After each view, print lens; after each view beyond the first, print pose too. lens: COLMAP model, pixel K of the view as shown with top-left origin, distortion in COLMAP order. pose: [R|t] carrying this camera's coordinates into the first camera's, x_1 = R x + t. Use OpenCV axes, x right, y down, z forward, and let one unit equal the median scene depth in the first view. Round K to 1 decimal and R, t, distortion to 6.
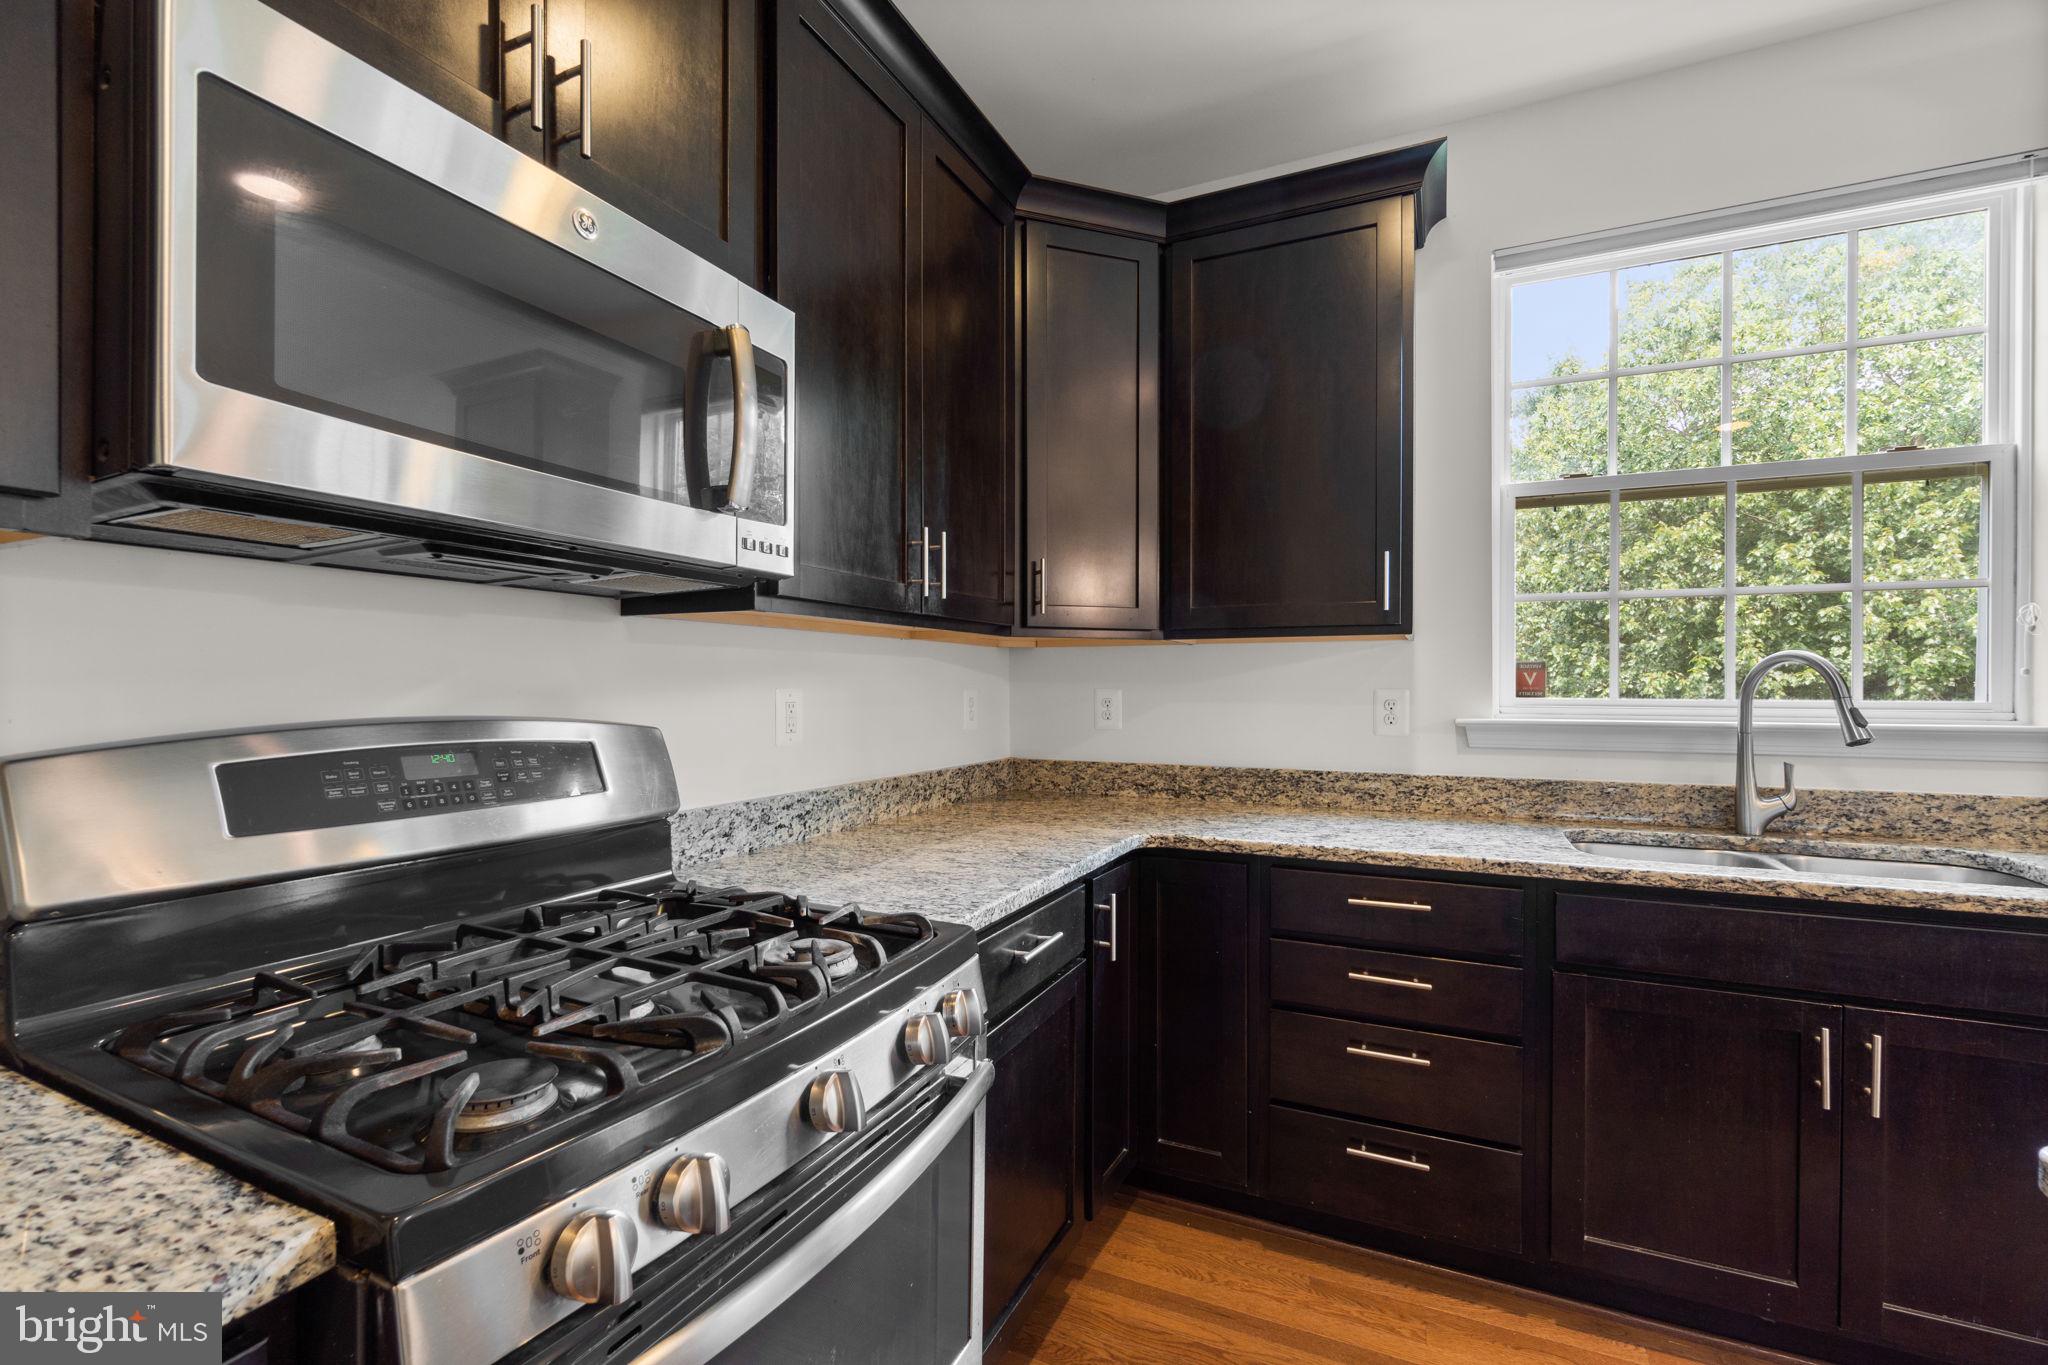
lens RADIAL K [[894.2, 0, 1015.4], [0, 894.2, 688.6], [0, 0, 1]] dist [-0.004617, 0.000005]
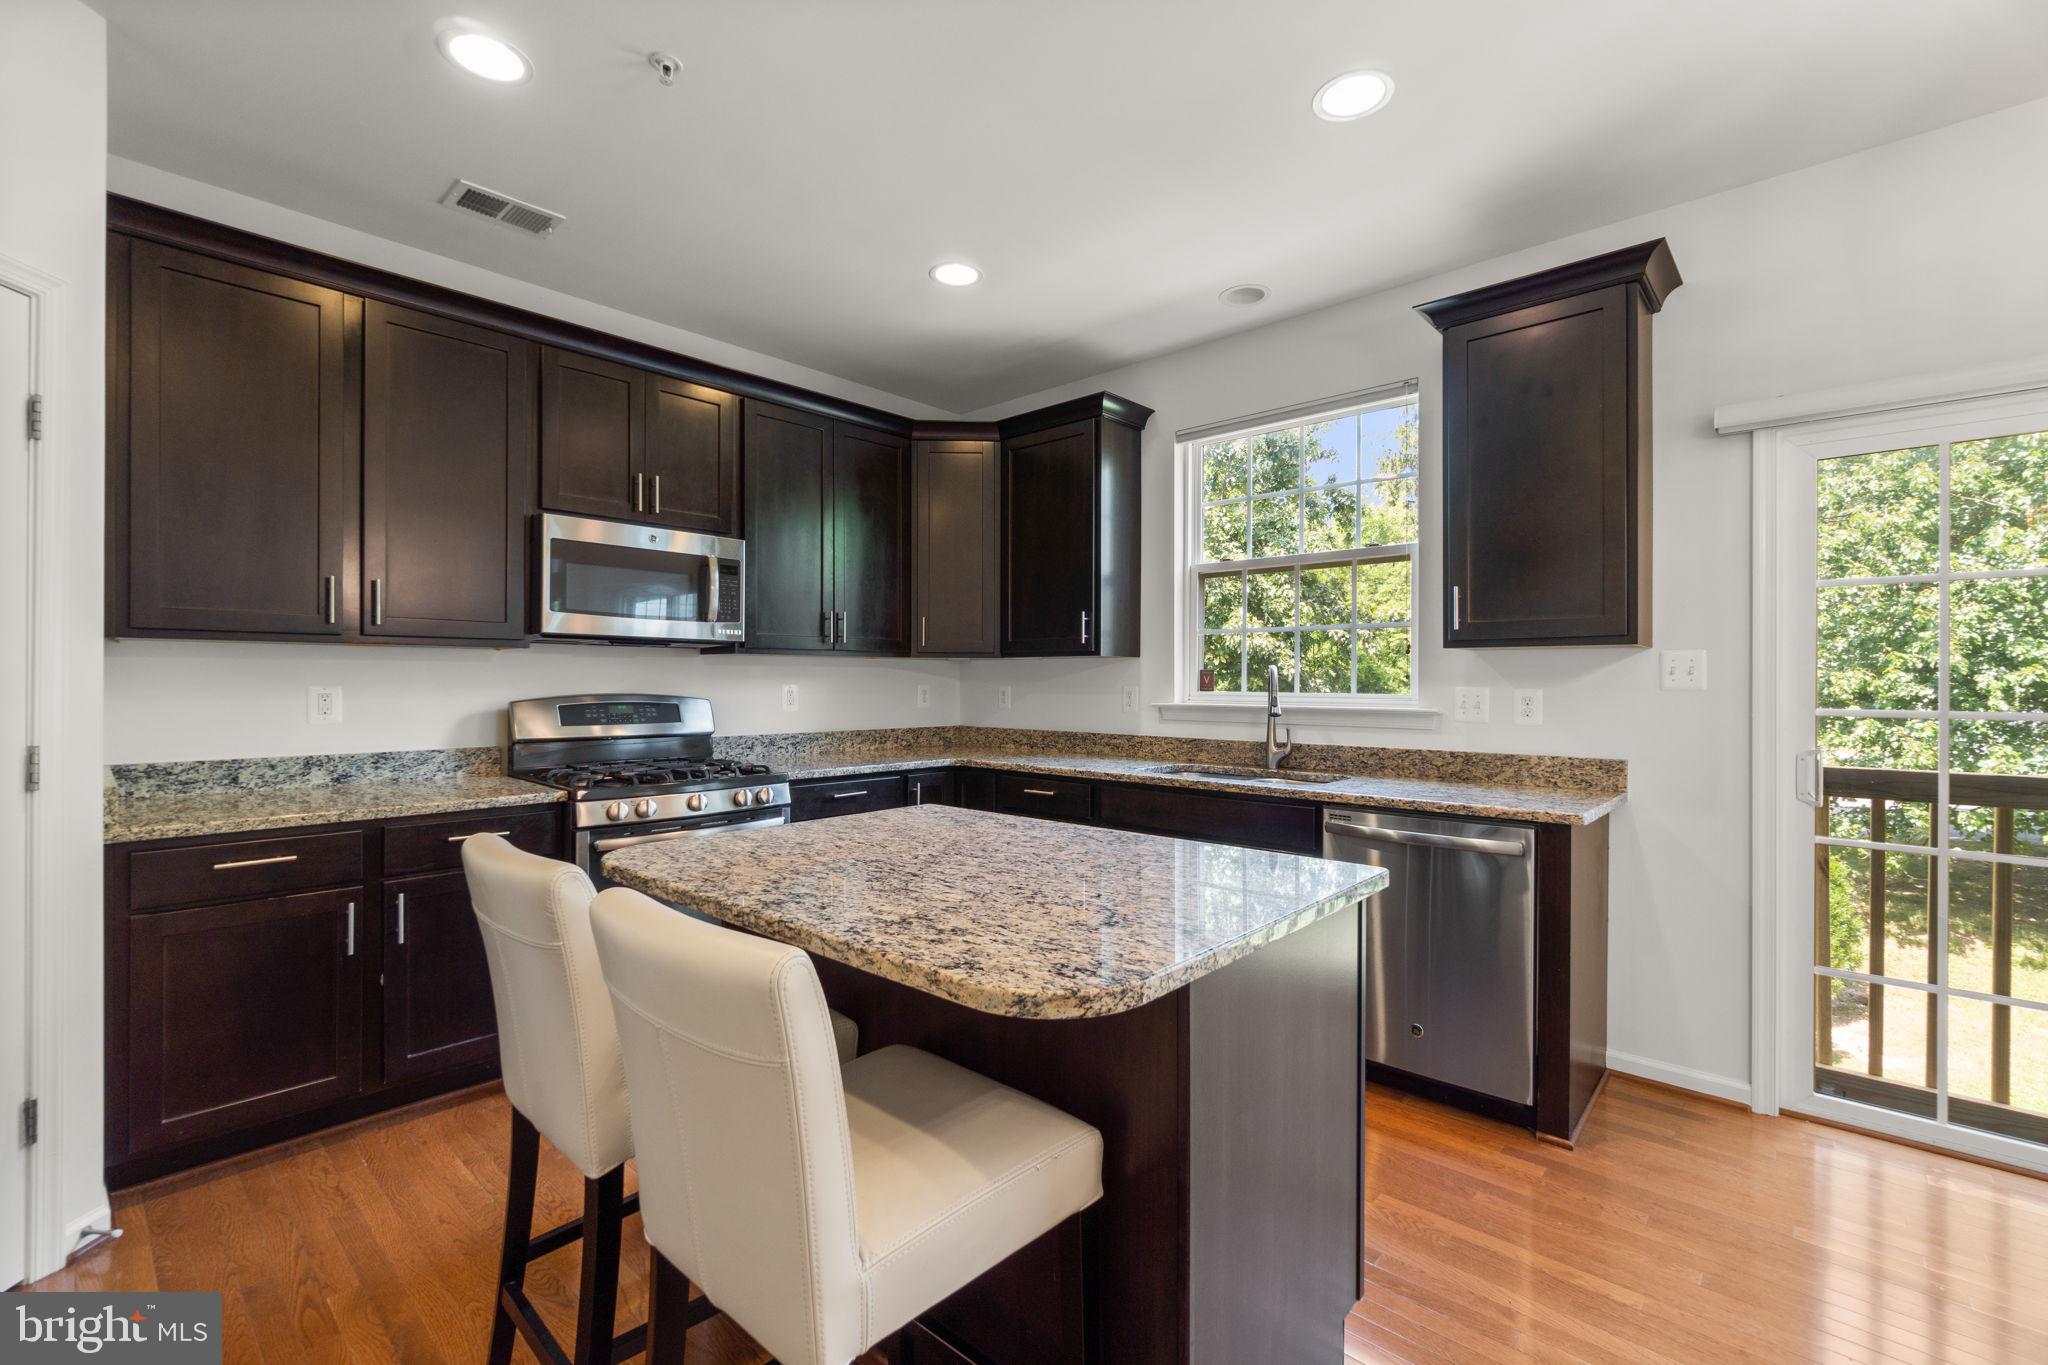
lens RADIAL K [[894.2, 0, 1023.5], [0, 894.2, 679.3], [0, 0, 1]] dist [-0.004617, 0.000005]
pose [[0.954907, 0.001553, -0.296900, 0.872750], [-0.002977, 0.999986, -0.004344, -0.004441], [0.296889, 0.005032, 0.954899, -0.835512]]
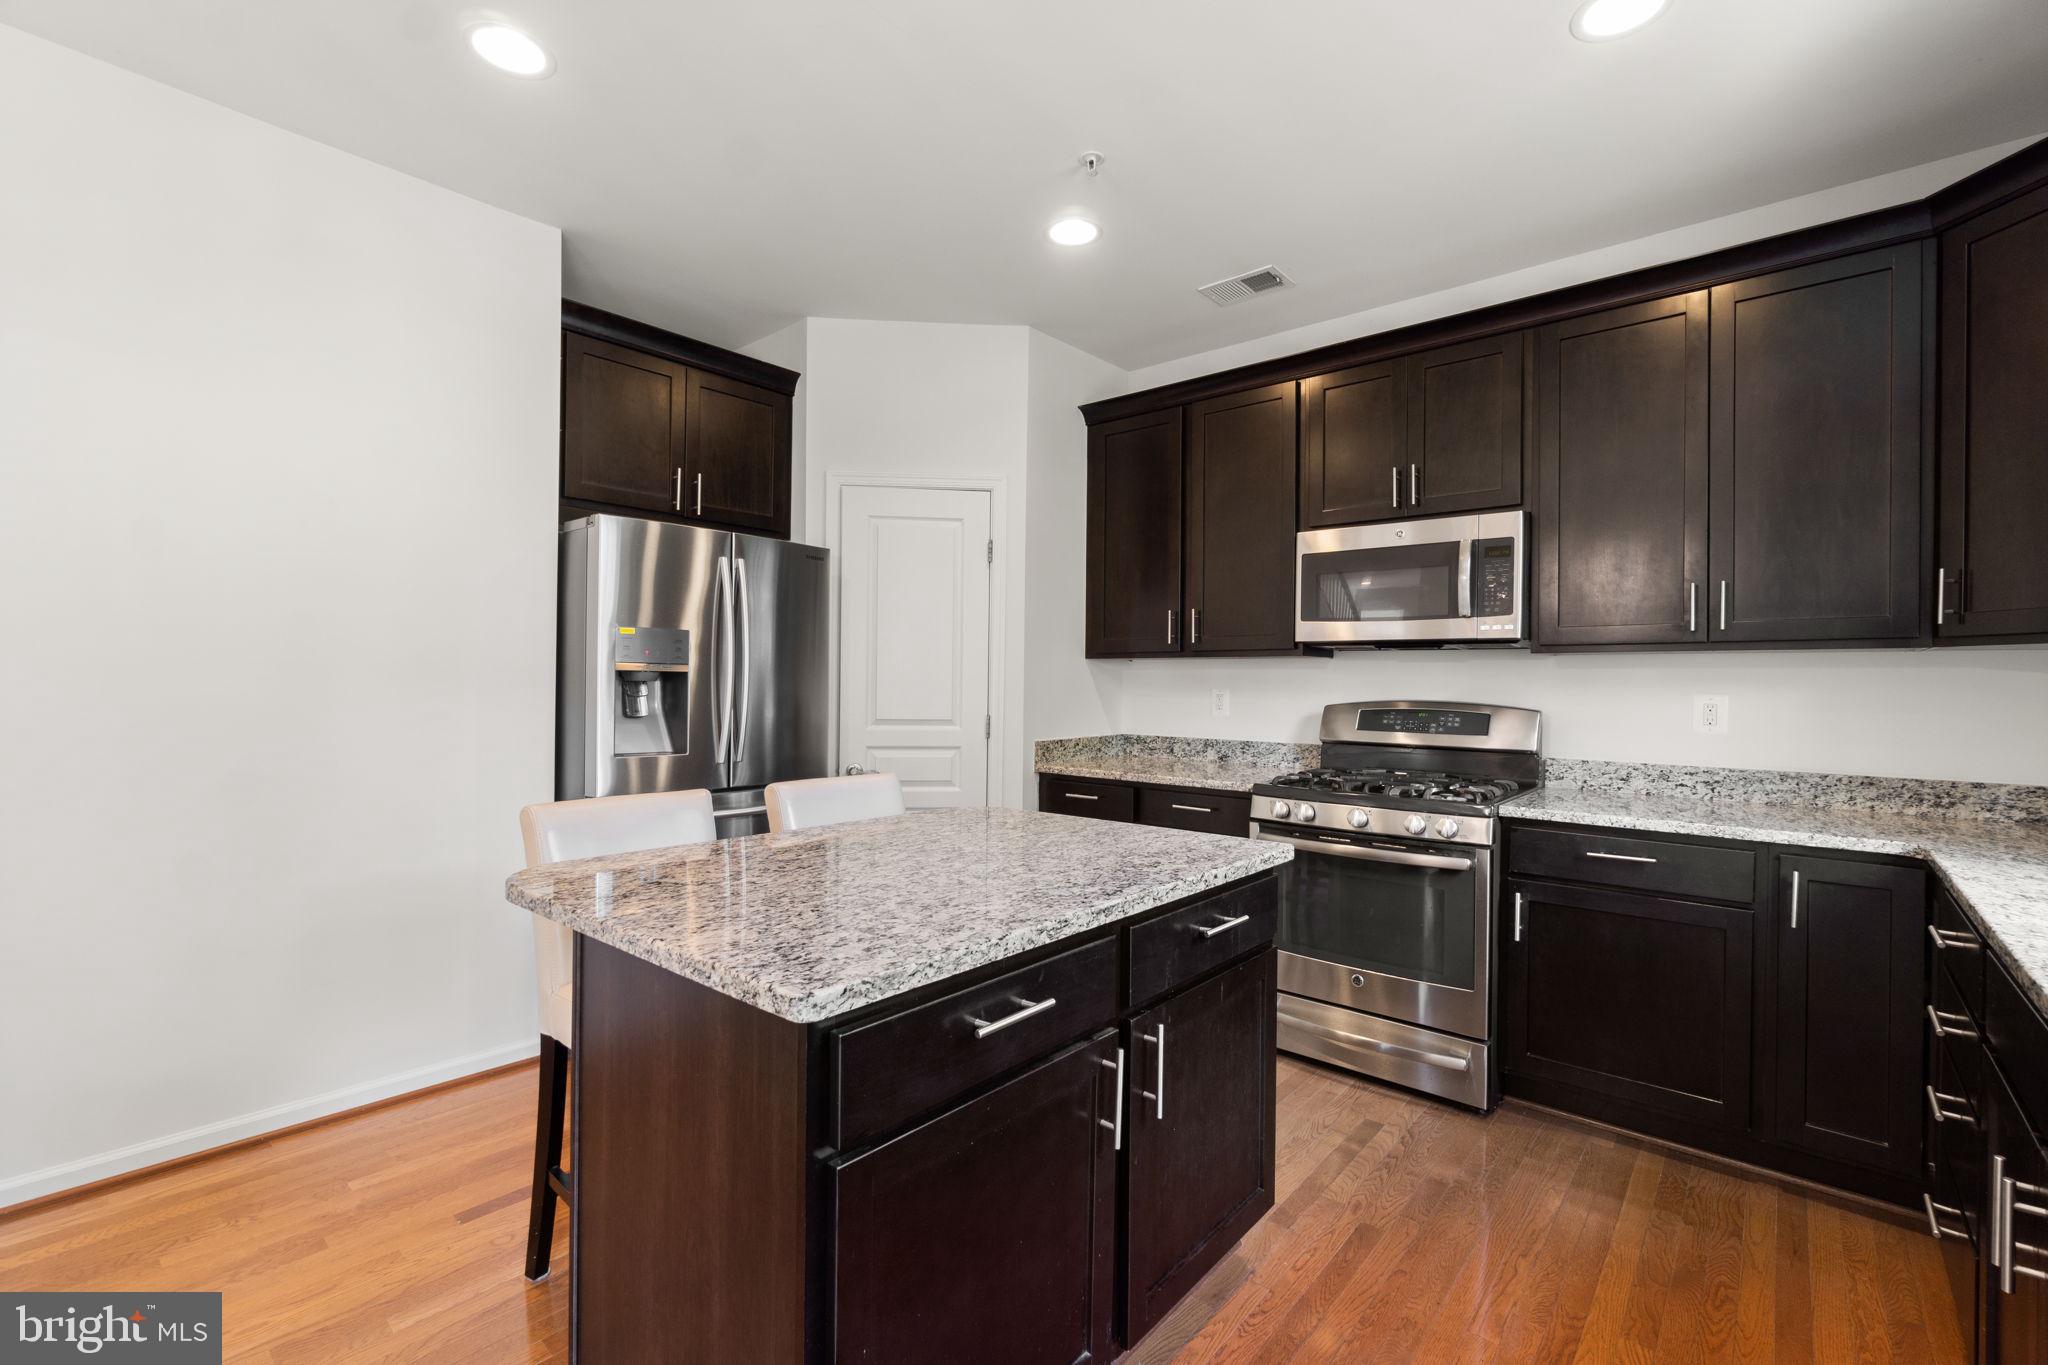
lens RADIAL K [[894.2, 0, 1018.9], [0, 894.2, 686.0], [0, 0, 1]] dist [-0.004617, 0.000005]
pose [[-0.269910, 0.002695, -0.962882, 1.372657], [-0.012801, 0.999898, 0.006387, -0.009006], [0.962801, 0.014050, -0.269848, 0.295919]]
